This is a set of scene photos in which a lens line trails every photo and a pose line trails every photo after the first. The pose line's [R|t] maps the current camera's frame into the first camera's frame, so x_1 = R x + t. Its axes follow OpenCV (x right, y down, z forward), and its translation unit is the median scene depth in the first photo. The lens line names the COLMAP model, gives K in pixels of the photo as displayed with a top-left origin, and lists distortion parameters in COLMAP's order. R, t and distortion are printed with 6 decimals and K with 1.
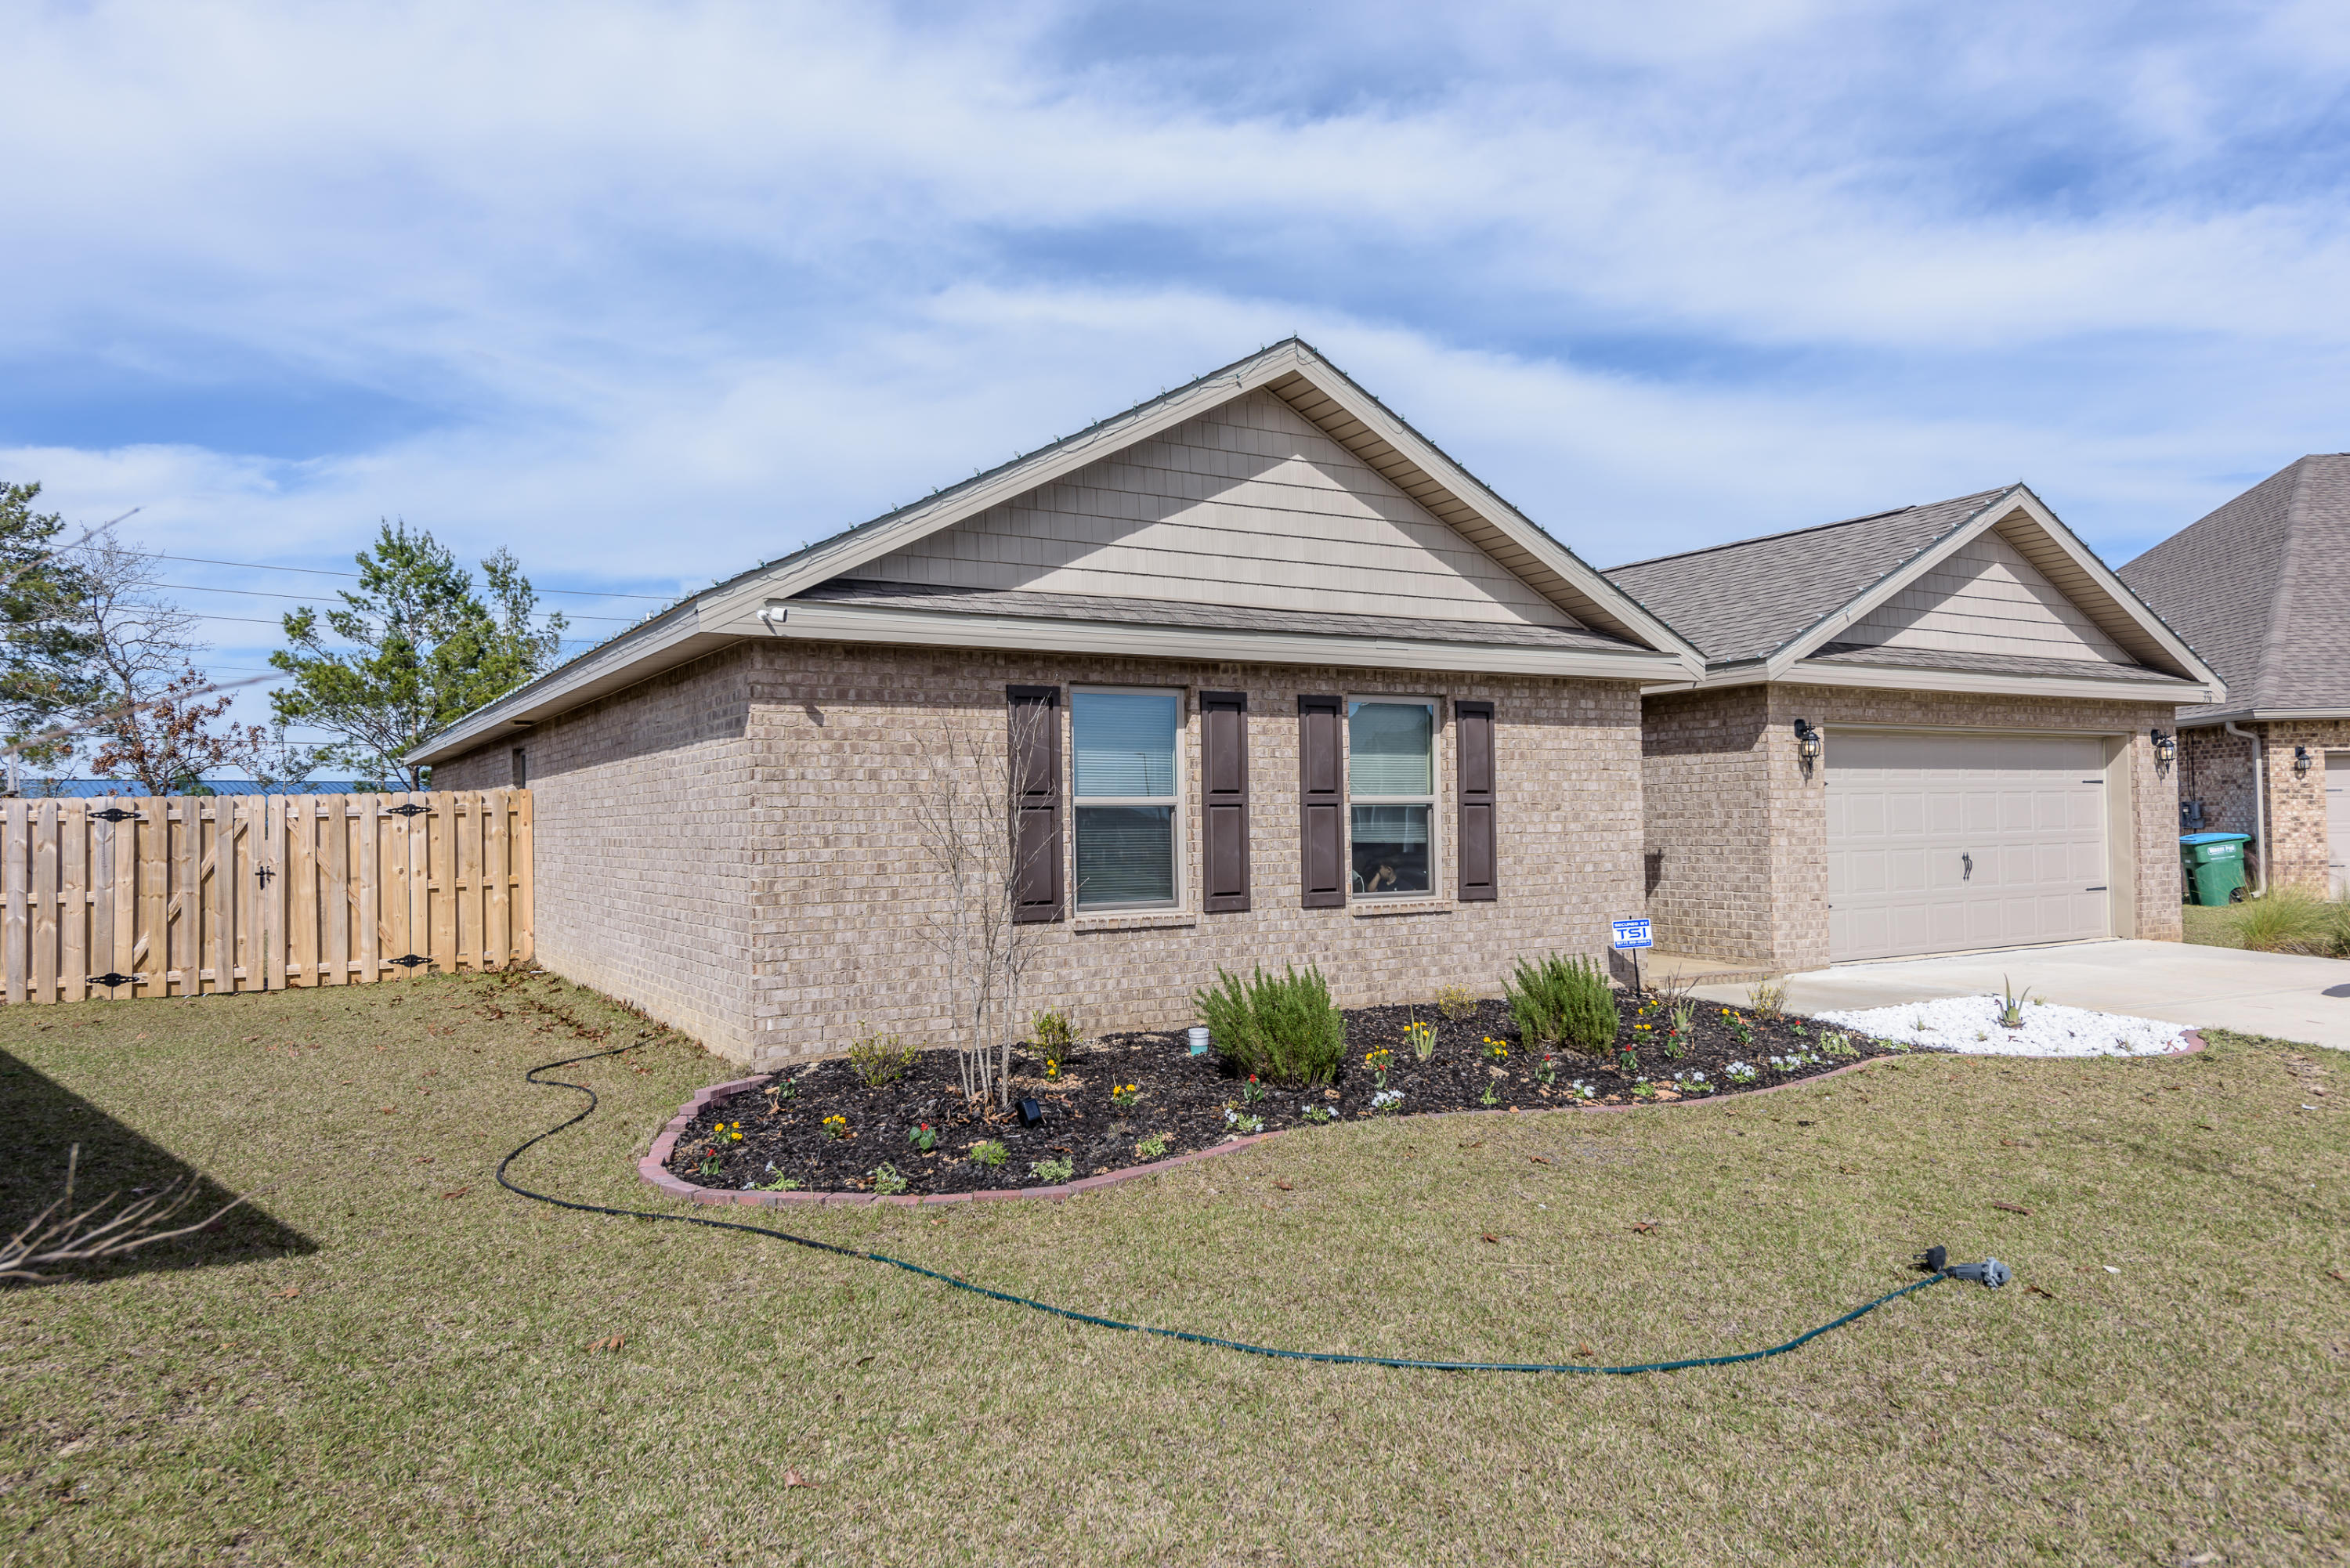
lens RADIAL K [[1535.6, 0, 1171.5], [0, 1535.6, 770.2], [0, 0, 1]] dist [0.020973, -0.003884]
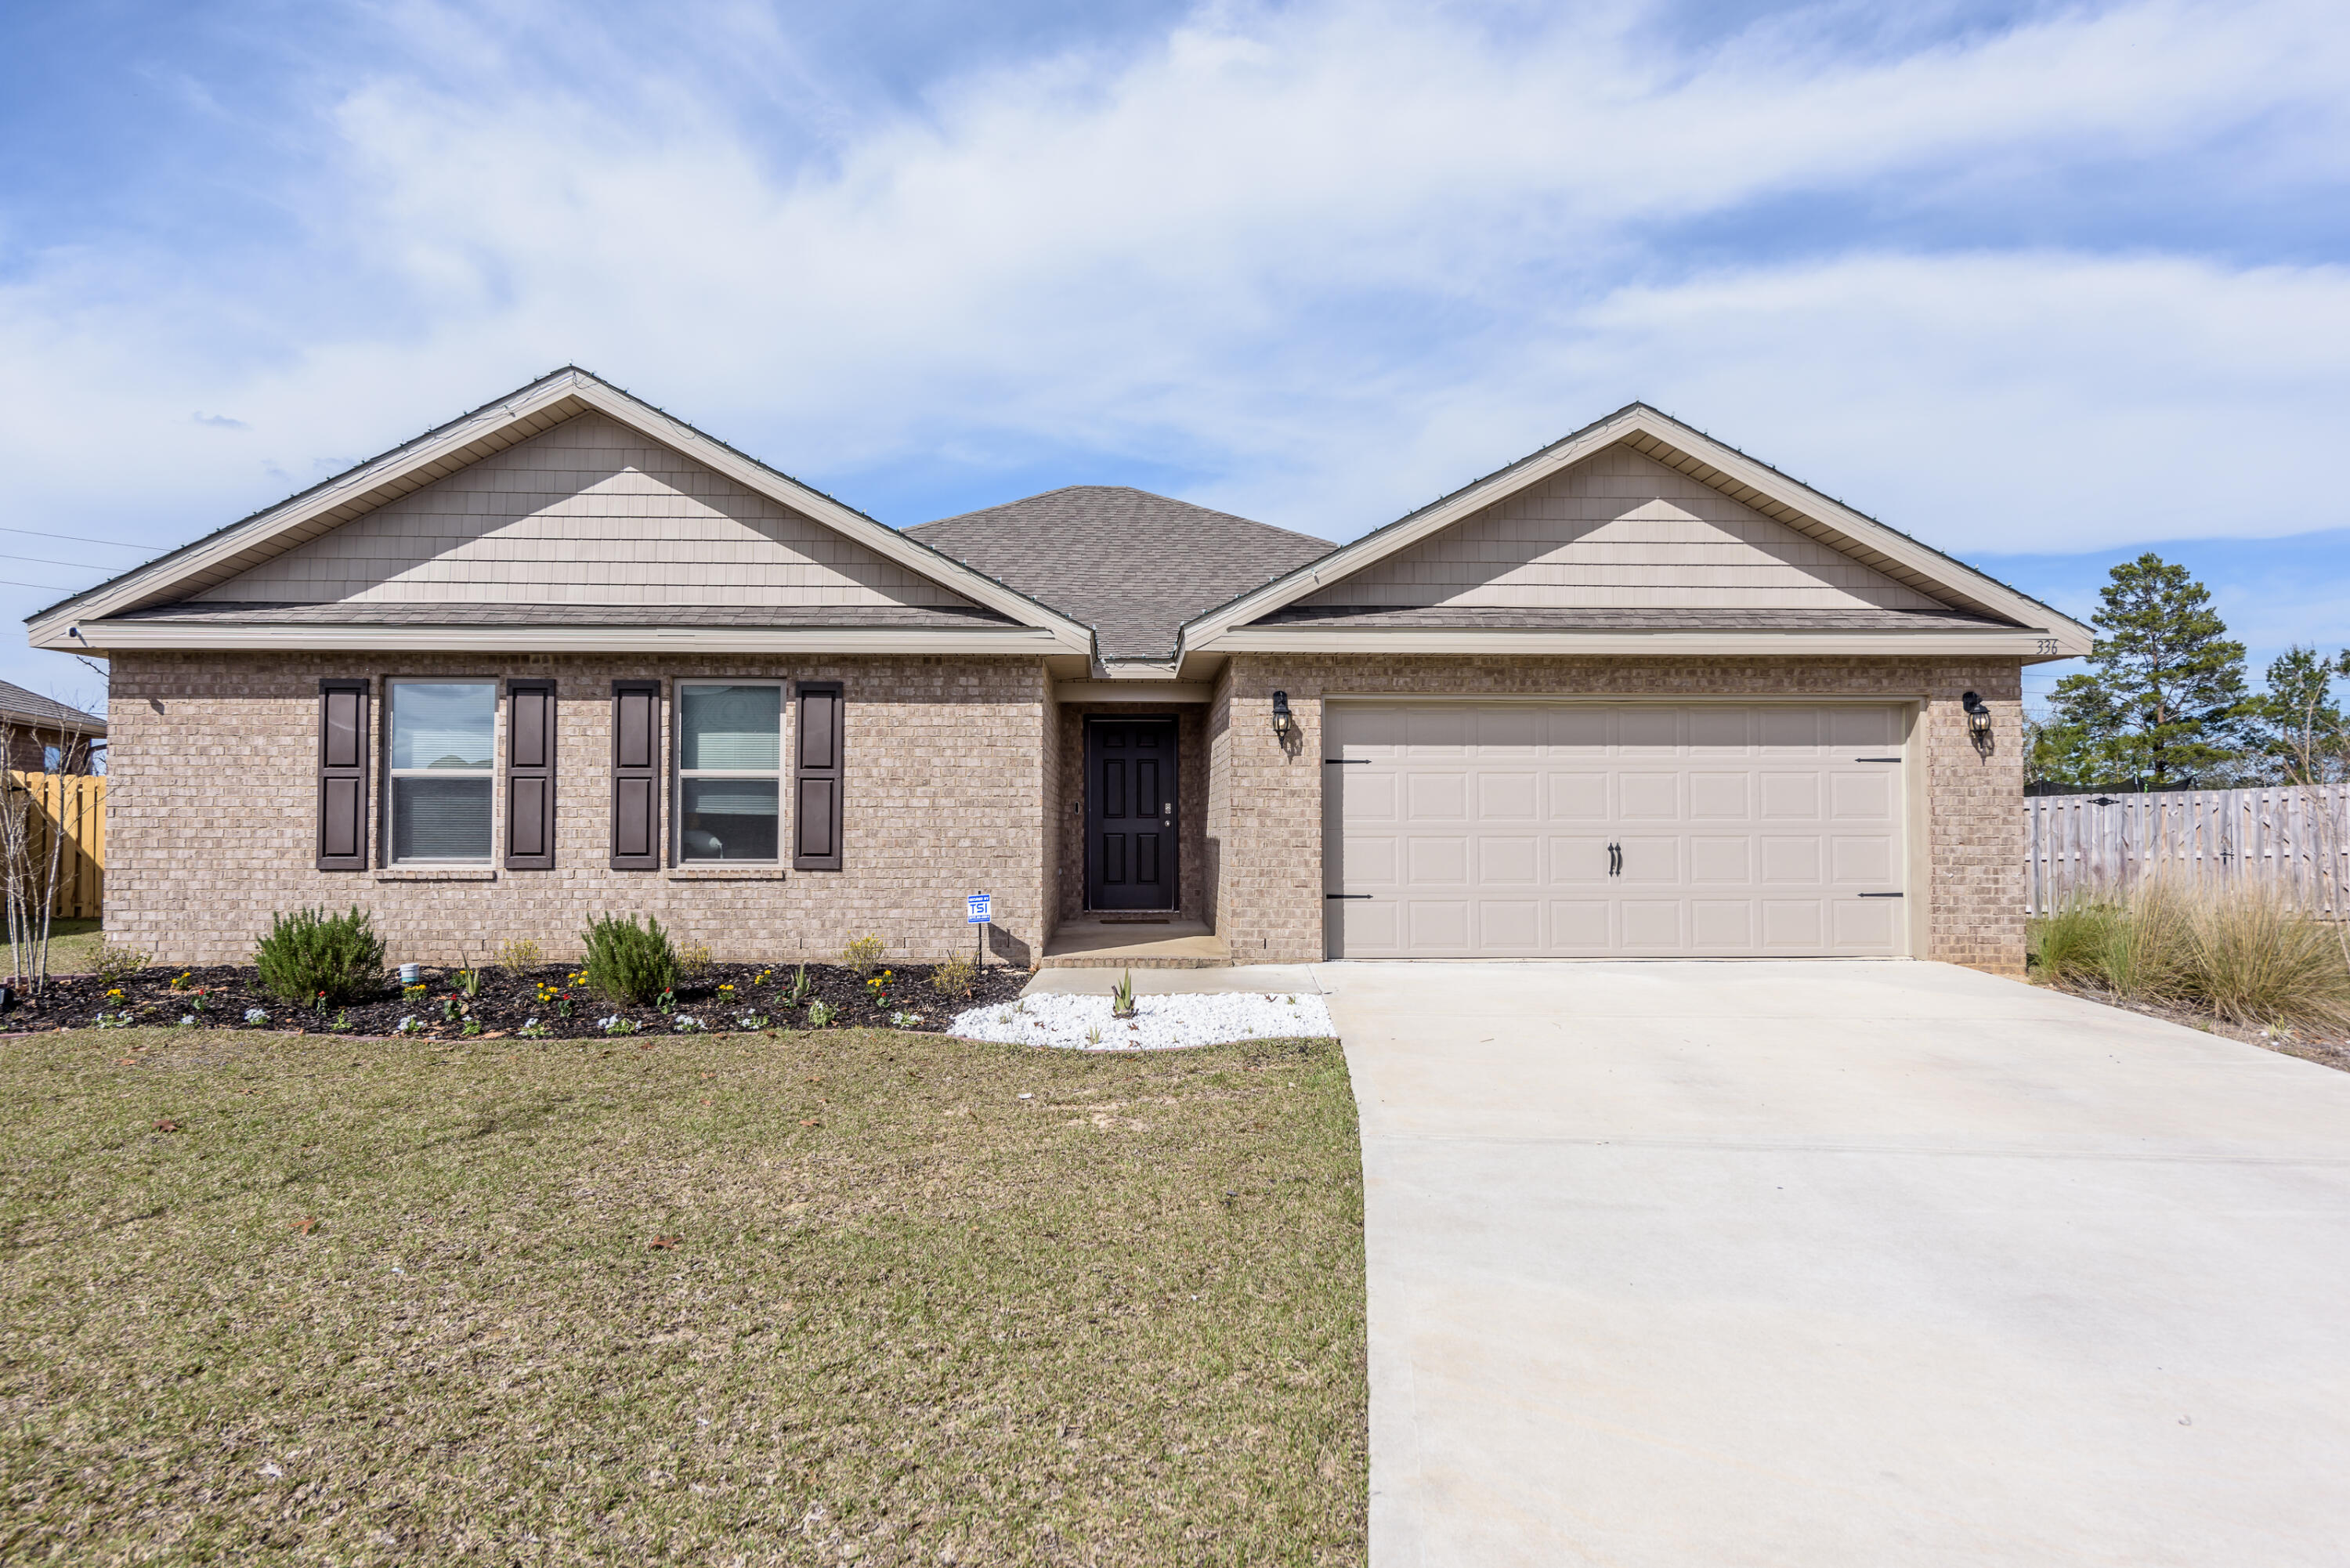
lens RADIAL K [[1495.7, 0, 1180.8], [0, 1495.7, 786.0], [0, 0, 1]] dist [0.018082, -0.007594]
pose [[0.884079, -0.001882, -0.467335, 0.928436], [0.002969, 0.999994, 0.001590, 0.026914], [0.467329, -0.002794, 0.884079, 0.213489]]
